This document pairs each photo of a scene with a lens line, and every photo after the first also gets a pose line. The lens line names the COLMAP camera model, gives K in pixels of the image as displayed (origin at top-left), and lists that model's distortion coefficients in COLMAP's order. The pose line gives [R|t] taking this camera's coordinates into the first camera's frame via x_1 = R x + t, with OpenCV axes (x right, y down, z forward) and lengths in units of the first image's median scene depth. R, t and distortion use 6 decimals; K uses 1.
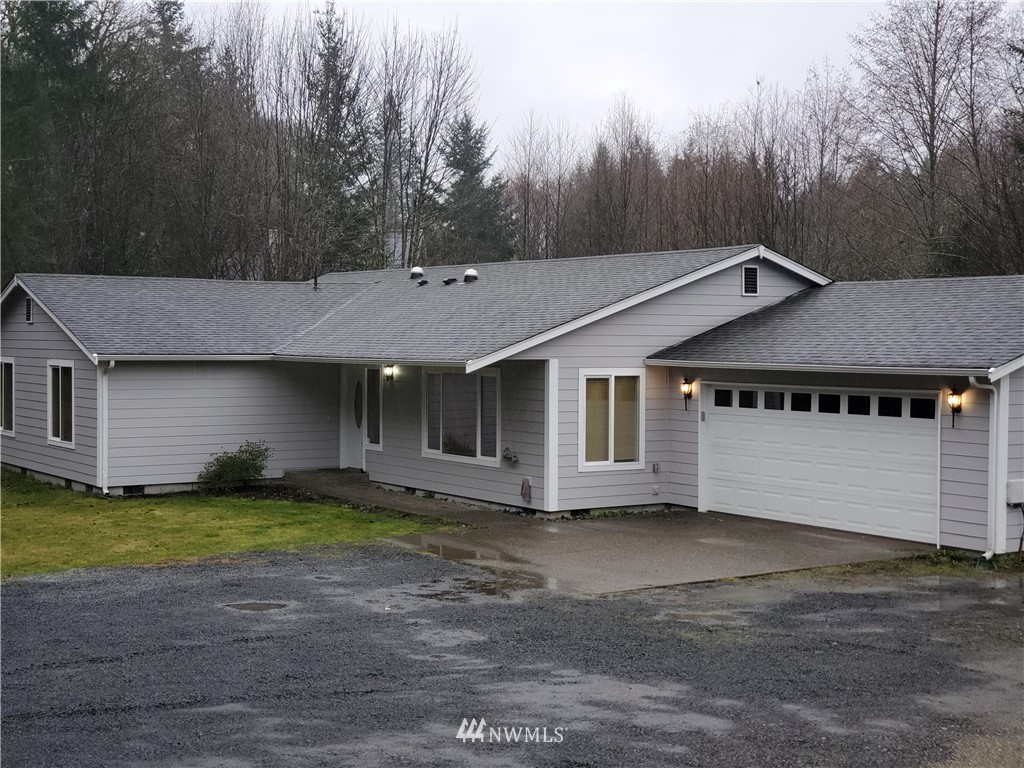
lens RADIAL K [[1518.9, 0, 497.4], [0, 1518.9, 373.2], [0, 0, 1]] dist [-0.184389, 1.404695]
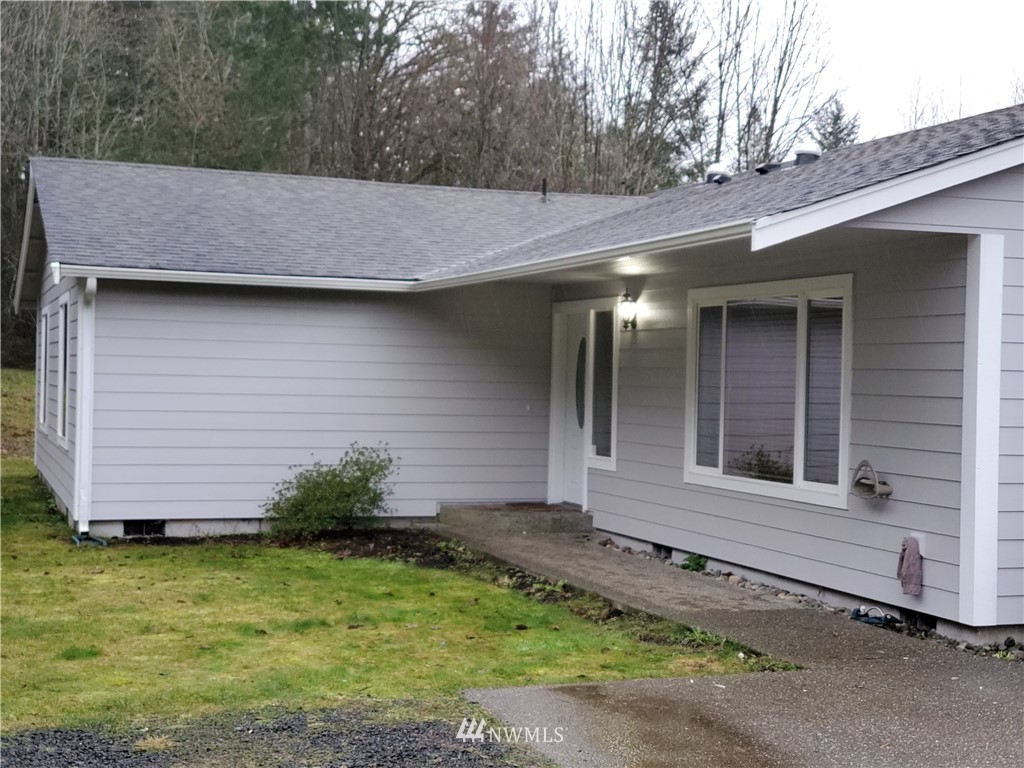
lens RADIAL K [[1500.0, 0, 512.0], [0, 1500.0, 384.0], [0, 0, 1]] dist [0.019965, 0.178587]
pose [[0.972142, 0.018155, -0.233688, 0.007853], [-0.024050, 0.999460, -0.022401, 0.037240], [0.233155, 0.027398, 0.972053, 0.544445]]
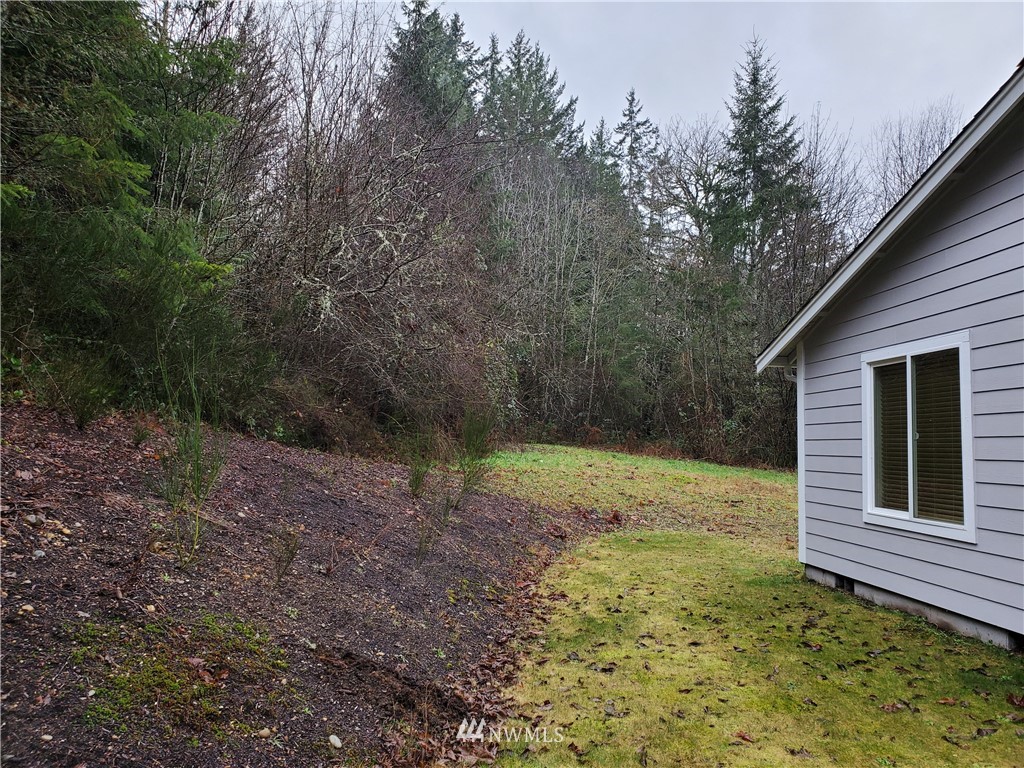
lens RADIAL K [[778.5, 0, 512.0], [0, 778.5, 384.0], [0, 0, 1]] dist [0.015382, 0.008877]
pose [[0.878242, -0.022056, -0.477707, -0.385191], [-0.033243, 0.993704, -0.106996, 0.033078], [0.477059, 0.109849, 0.871979, 0.916160]]
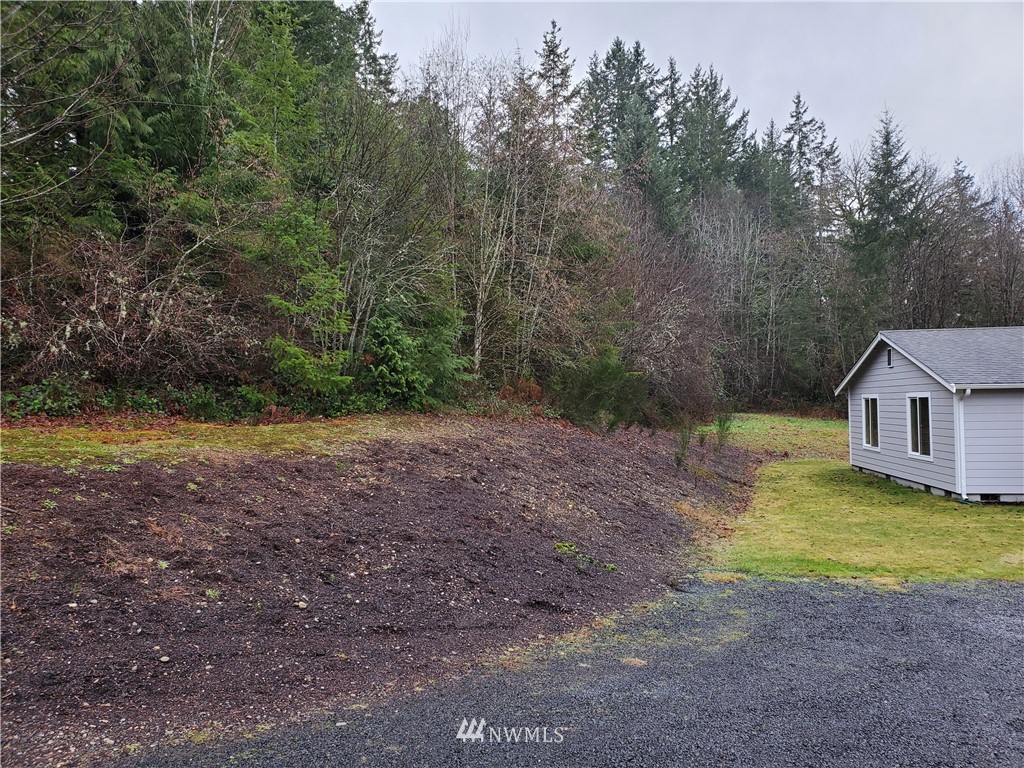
lens RADIAL K [[801.0, 0, 512.0], [0, 801.0, 384.0], [0, 0, 1]] dist [-0.045607, 0.122096]
pose [[0.753464, -0.035734, -0.656518, -0.112491], [0.004403, 0.998774, -0.049311, 0.018049], [0.657475, 0.034263, 0.752697, 0.283454]]
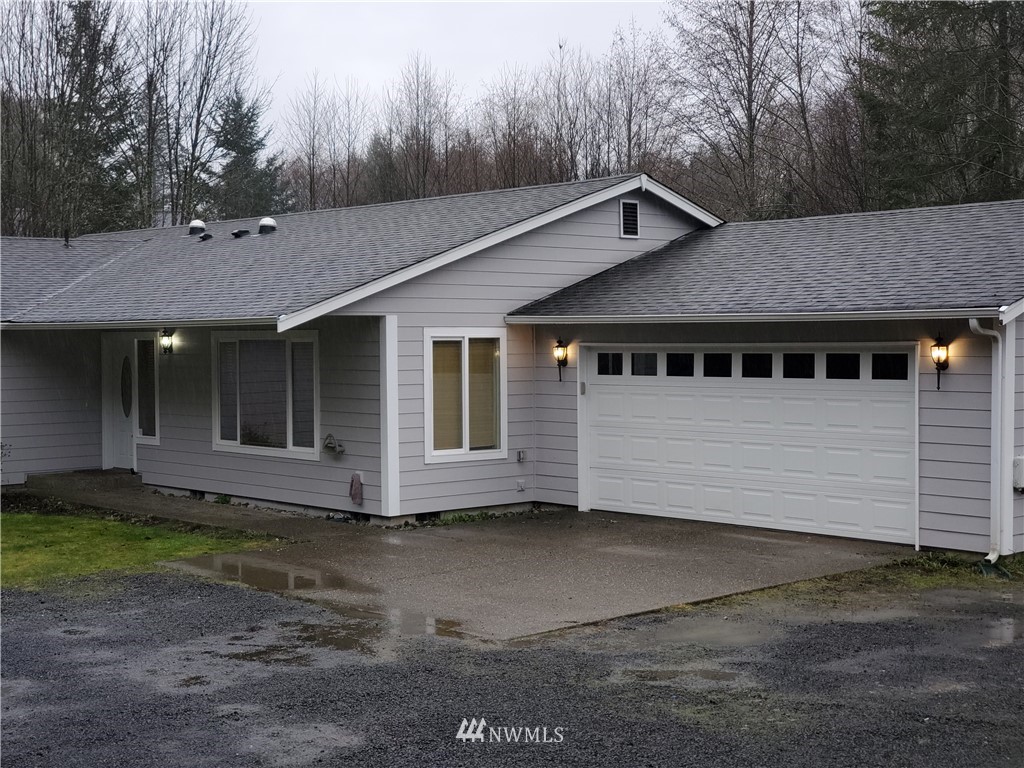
lens RADIAL K [[1500.0, 0, 512.0], [0, 1500.0, 384.0], [0, 0, 1]] dist [0.019965, 0.178587]
pose [[0.986739, -0.017464, 0.161370, -0.022858], [0.016491, 0.999837, 0.007363, 0.018713], [-0.161472, -0.004604, 0.986867, 0.228714]]
